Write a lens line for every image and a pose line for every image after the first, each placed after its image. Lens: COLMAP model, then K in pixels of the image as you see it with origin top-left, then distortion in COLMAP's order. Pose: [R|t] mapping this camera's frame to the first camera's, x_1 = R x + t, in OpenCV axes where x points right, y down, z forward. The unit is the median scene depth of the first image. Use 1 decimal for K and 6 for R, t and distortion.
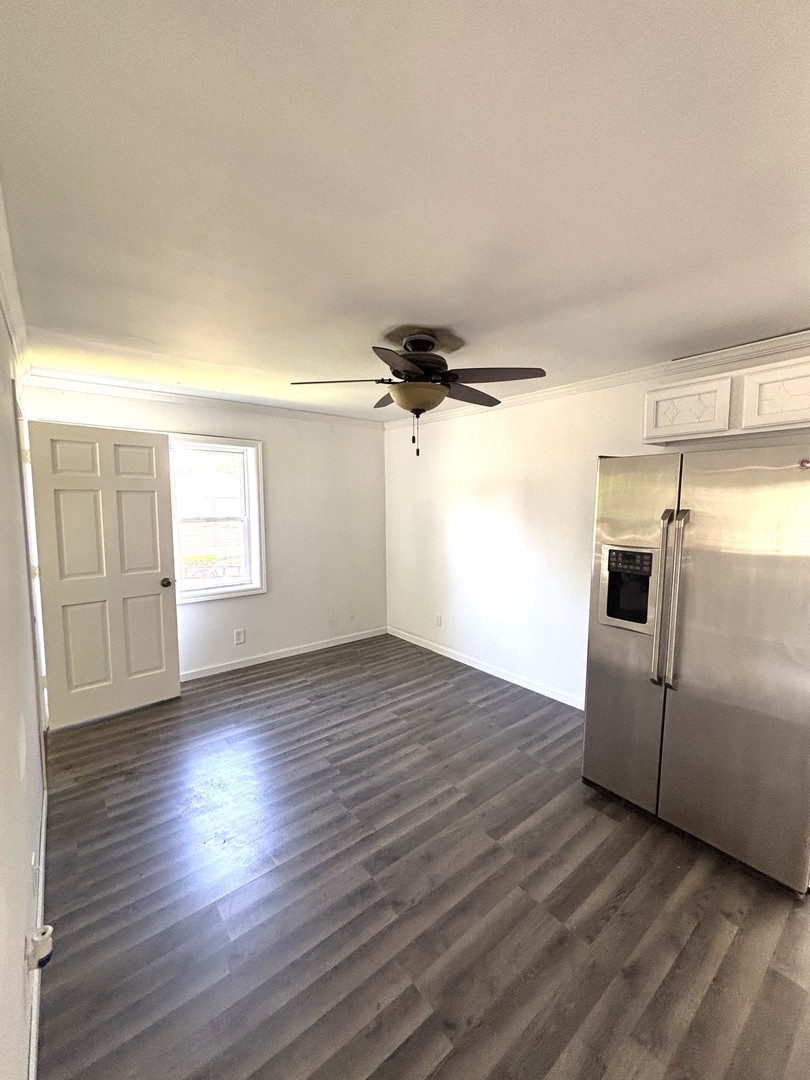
lens RADIAL K [[439.8, 0, 405.5], [0, 439.8, 541.5], [0, 0, 1]] dist [0.003397, -0.000192]
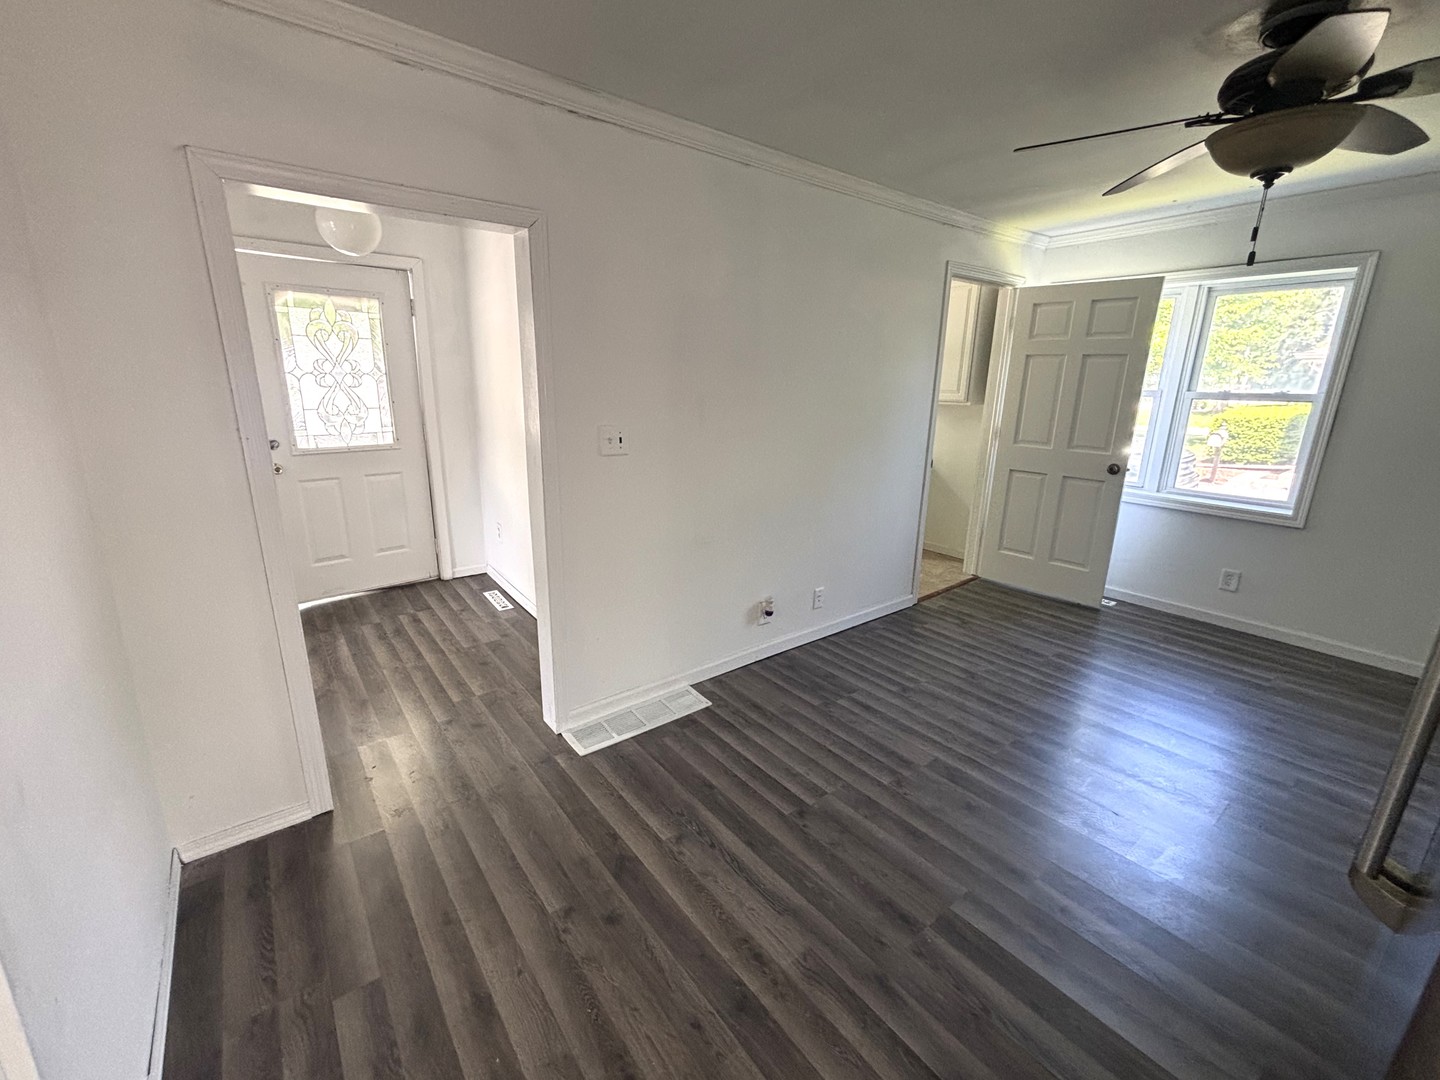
lens RADIAL K [[586.4, 0, 722.5], [0, 586.4, 533.7], [0, 0, 1]] dist [0.003397, -0.000192]
pose [[-0.007214, 0.262887, -0.964800, 0.581749], [-0.100843, 0.959715, 0.262256, -0.006005], [0.994876, 0.099185, 0.019587, 0.280882]]
